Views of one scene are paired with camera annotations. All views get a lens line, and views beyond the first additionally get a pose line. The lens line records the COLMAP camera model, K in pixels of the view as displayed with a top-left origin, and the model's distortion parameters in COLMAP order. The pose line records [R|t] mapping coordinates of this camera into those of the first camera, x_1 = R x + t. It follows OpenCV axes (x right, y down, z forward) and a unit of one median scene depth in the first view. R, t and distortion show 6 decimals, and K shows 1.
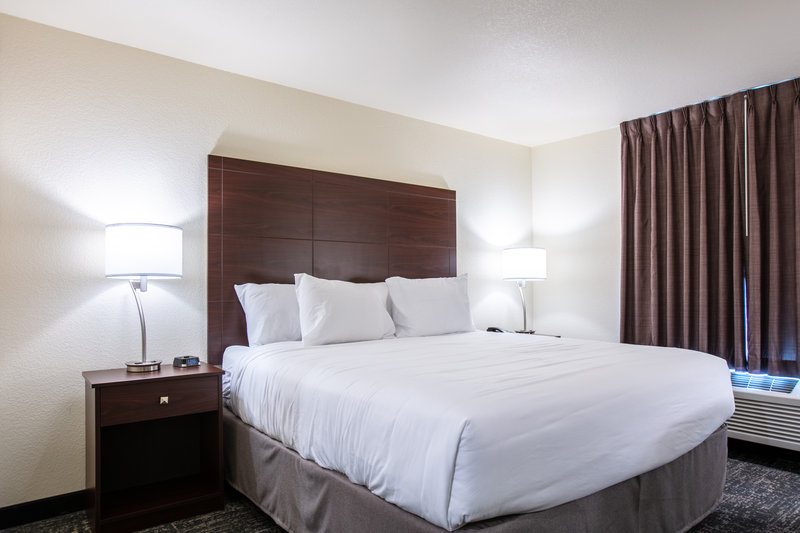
lens RADIAL K [[523.8, 0, 398.3], [0, 523.8, 287.9], [0, 0, 1]] dist [-0.002434, 0.001733]
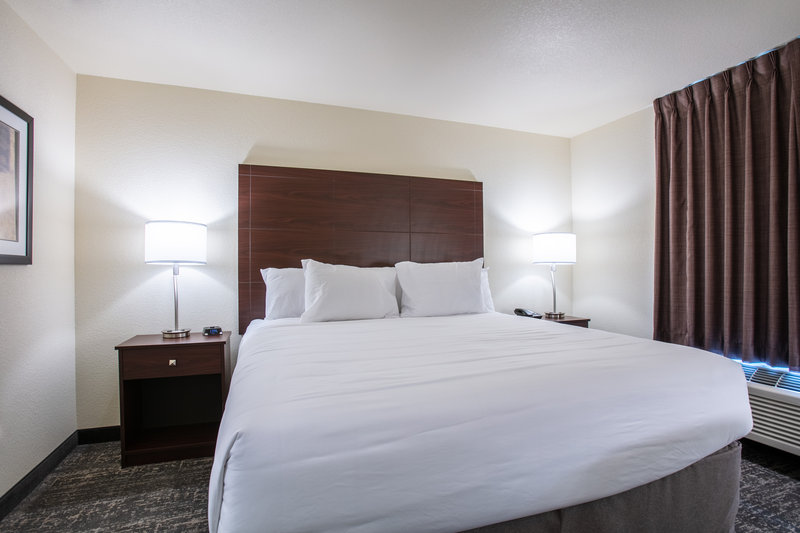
lens RADIAL K [[387.0, 0, 401.2], [0, 387.0, 272.6], [0, 0, 1]] dist [-0.043819, 0.017638]
pose [[0.946476, 0.002046, -0.322766, 0.235794], [-0.000473, 0.999988, 0.004954, -0.001922], [0.322773, -0.004536, 0.946466, 0.212745]]
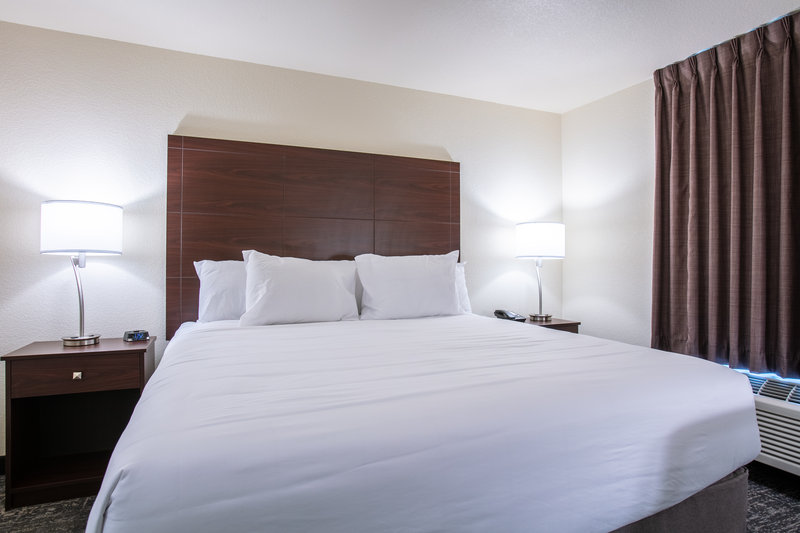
lens RADIAL K [[441.9, 0, 400.0], [0, 441.9, 266.5], [0, 0, 1]] dist [-0.037386, 0.023640]
pose [[0.962846, 0.008079, -0.269929, 0.250431], [-0.007753, 0.999967, 0.002273, -0.001347], [0.269939, -0.000096, 0.962877, 0.242534]]
